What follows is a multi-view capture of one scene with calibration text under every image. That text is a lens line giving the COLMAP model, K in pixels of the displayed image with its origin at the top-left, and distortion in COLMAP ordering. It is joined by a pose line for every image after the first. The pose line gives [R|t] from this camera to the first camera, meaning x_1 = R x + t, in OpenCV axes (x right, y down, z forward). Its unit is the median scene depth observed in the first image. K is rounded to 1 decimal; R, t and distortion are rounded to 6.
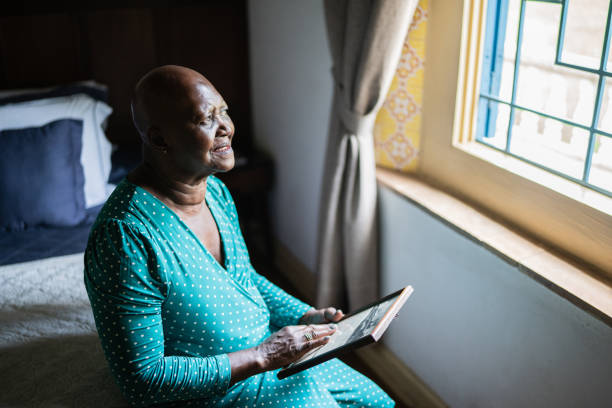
lens RADIAL K [[679.1, 0, 311.7], [0, 679.1, 203.8], [0, 0, 1]] dist [-0.018480, -0.165160]
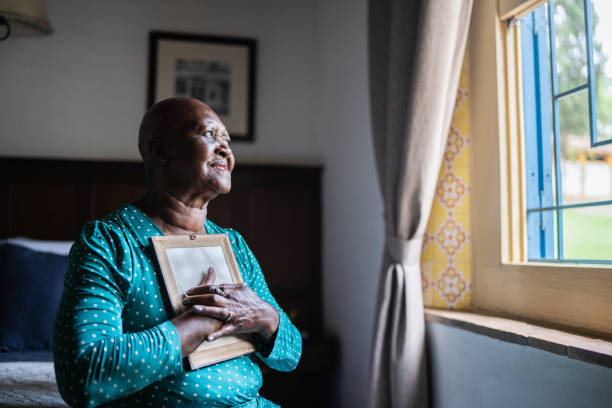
lens RADIAL K [[679.1, 0, 311.7], [0, 679.1, 203.8], [0, 0, 1]] dist [-0.018480, -0.165160]
pose [[0.982526, -0.011251, -0.185786, 0.122550], [-0.070595, 0.901063, -0.427904, 0.246210], [0.172220, 0.433542, 0.884524, 0.101721]]
